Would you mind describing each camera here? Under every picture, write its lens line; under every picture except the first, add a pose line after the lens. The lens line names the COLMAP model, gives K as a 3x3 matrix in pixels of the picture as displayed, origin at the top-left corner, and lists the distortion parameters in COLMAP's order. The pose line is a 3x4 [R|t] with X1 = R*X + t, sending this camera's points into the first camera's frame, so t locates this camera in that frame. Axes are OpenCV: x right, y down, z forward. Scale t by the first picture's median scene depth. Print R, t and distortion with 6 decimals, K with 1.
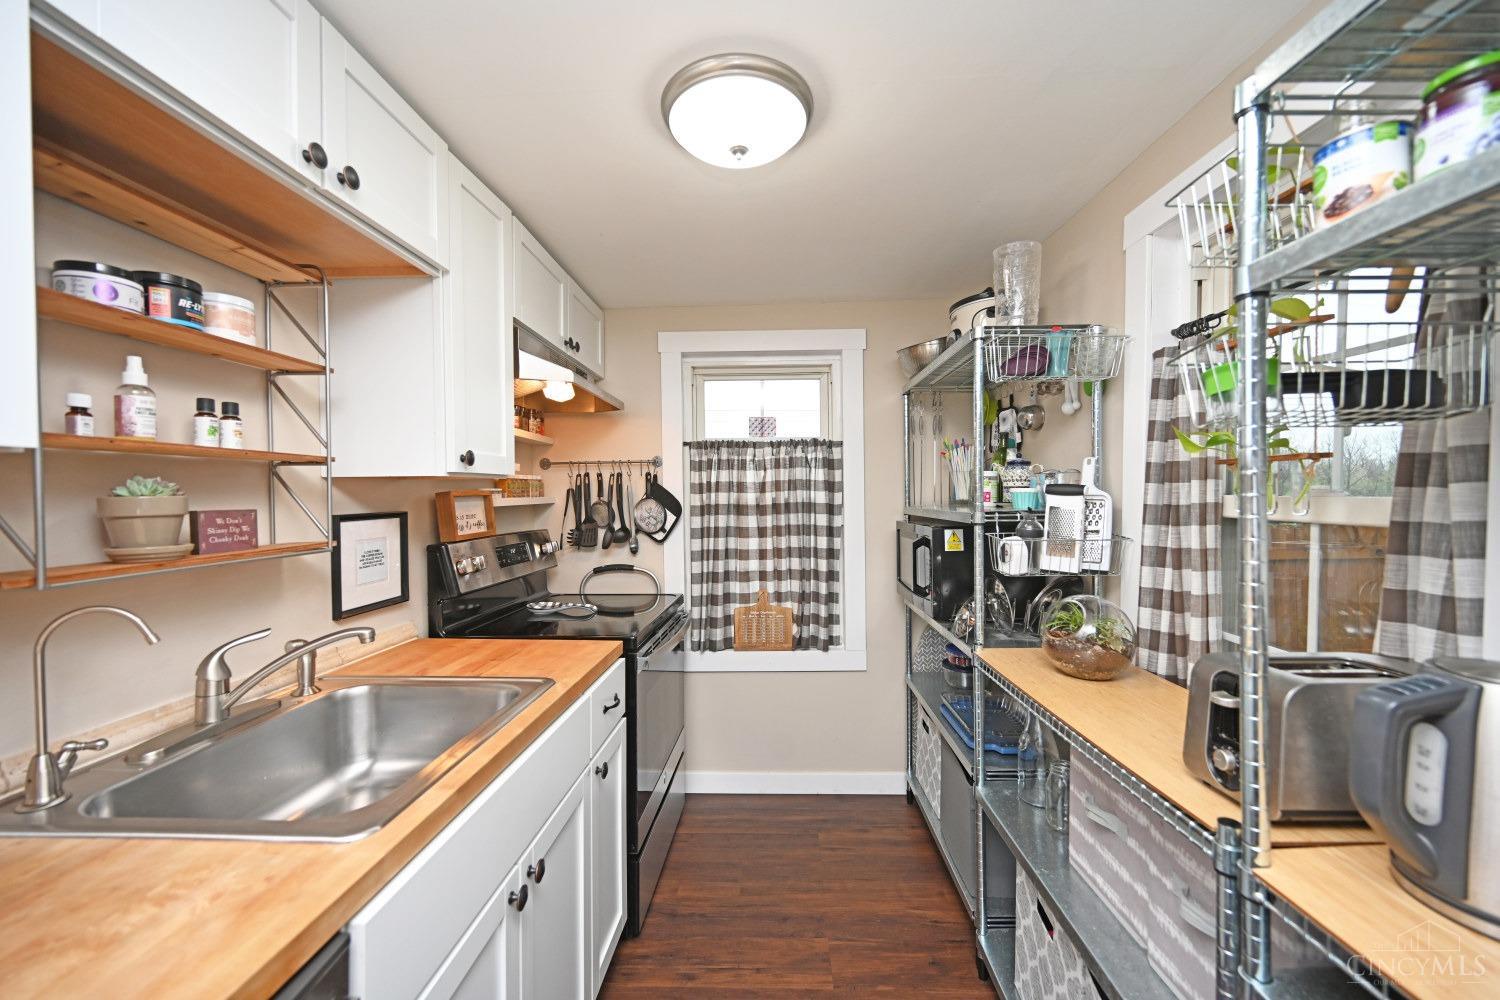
lens RADIAL K [[587.7, 0, 755.5], [0, 587.7, 503.6], [0, 0, 1]] dist [0.002873, 0.000234]
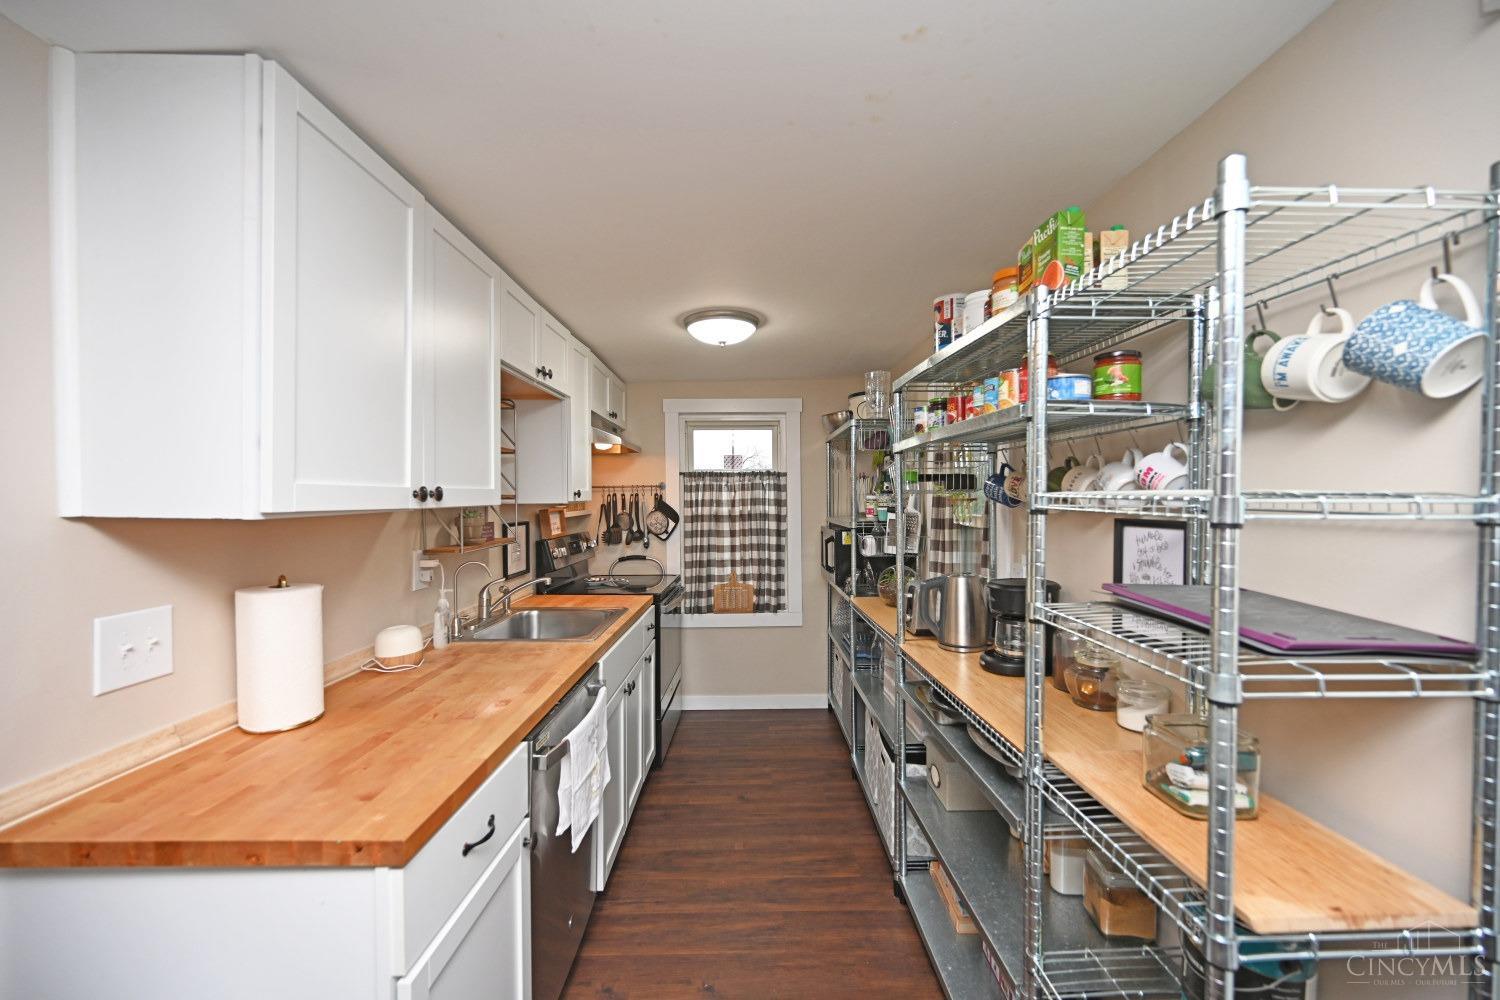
lens RADIAL K [[587.7, 0, 755.5], [0, 587.7, 503.6], [0, 0, 1]] dist [0.002873, 0.000234]
pose [[0.998705, 0.001920, 0.050832, -0.007372], [-0.001656, 0.999985, -0.005225, -0.019720], [-0.050842, 0.005134, 0.998694, -0.491238]]
